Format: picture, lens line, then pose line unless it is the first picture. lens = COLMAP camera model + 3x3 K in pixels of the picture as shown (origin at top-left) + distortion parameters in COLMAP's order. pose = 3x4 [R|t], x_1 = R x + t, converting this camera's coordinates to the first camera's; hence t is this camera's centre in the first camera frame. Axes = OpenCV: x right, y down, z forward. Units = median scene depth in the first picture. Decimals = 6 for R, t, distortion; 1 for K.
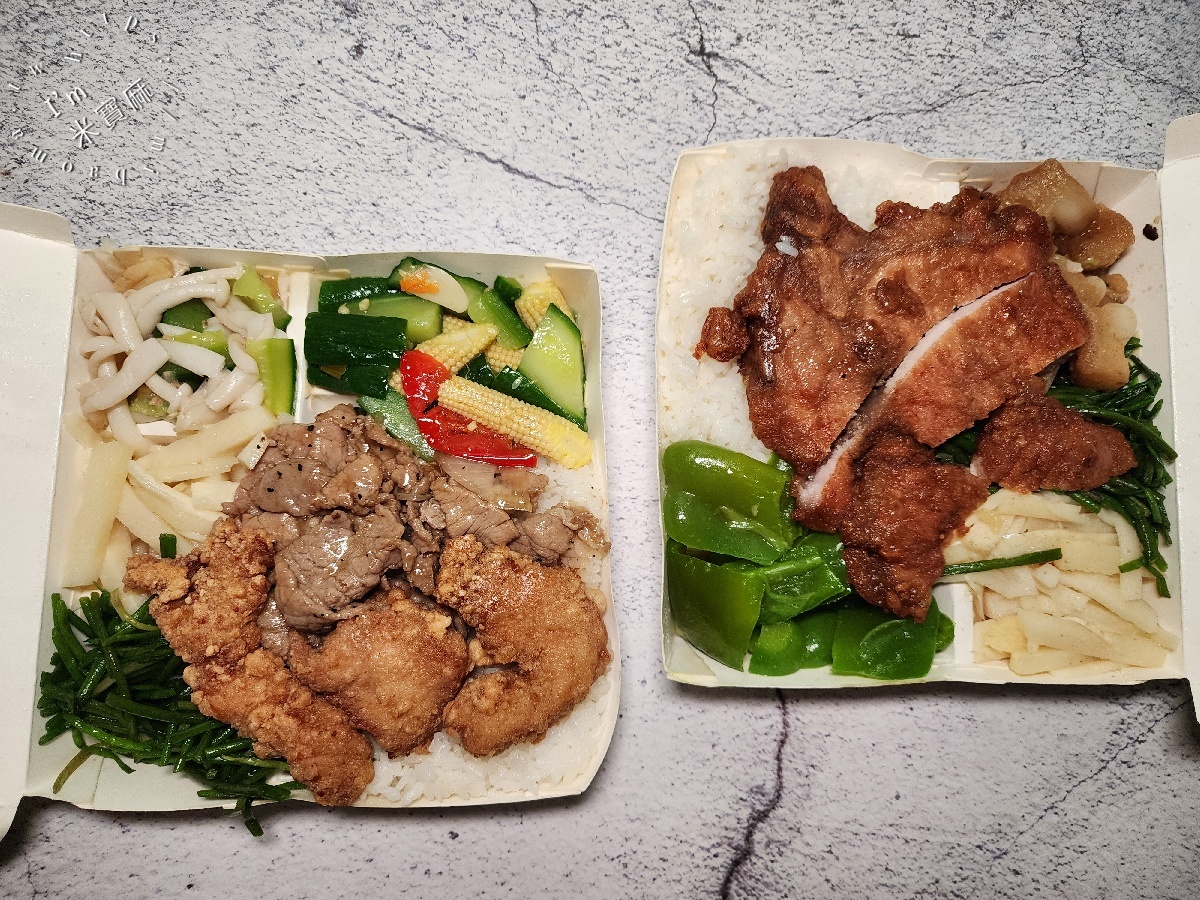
lens RADIAL K [[851.5, 0, 602.8], [0, 851.5, 452.6], [0, 0, 1]] dist [-0.000717, 0.026492]
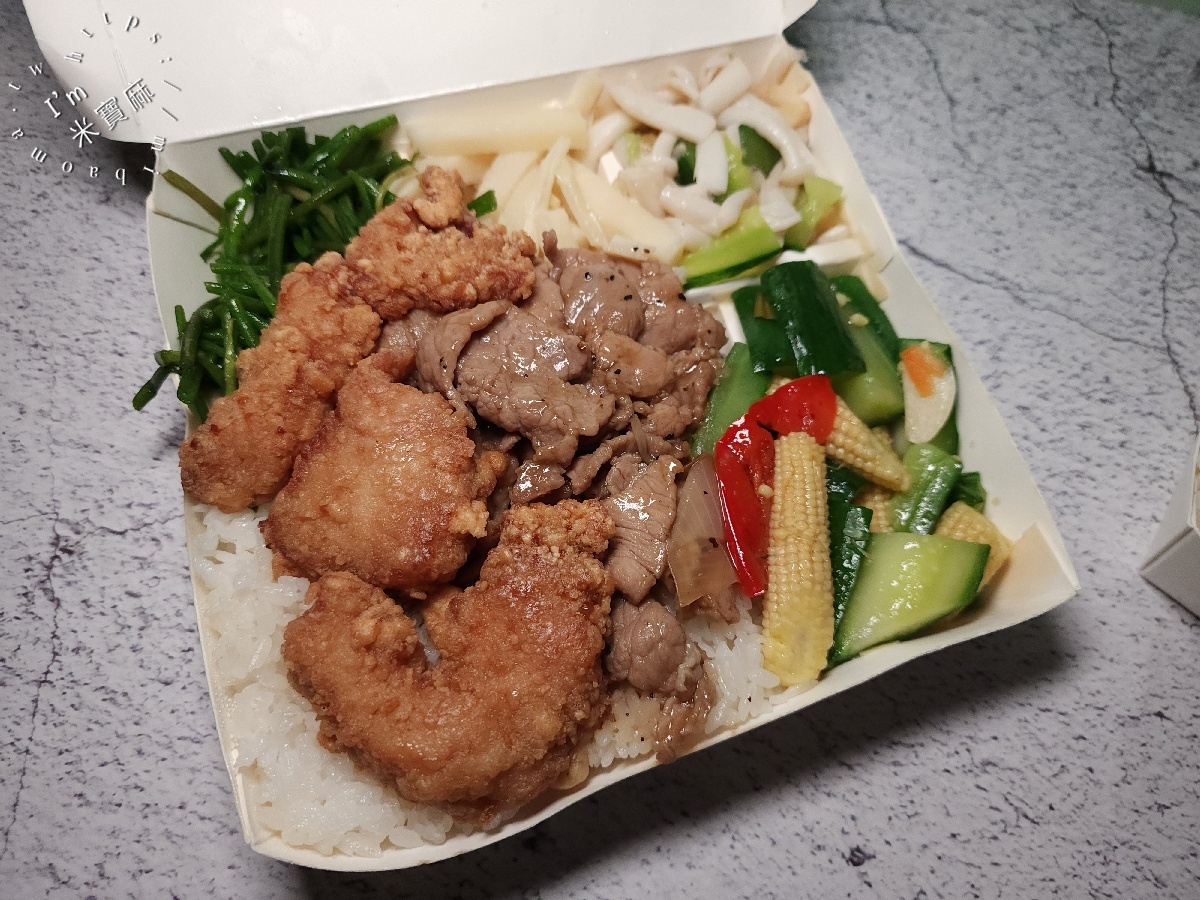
lens RADIAL K [[851.5, 0, 602.8], [0, 851.5, 452.6], [0, 0, 1]] dist [-0.000717, 0.026492]
pose [[0.310571, 0.848560, -0.428360, 0.069298], [-0.947114, 0.314529, -0.063613, 0.127061], [0.080752, 0.425462, 0.901366, 0.389170]]
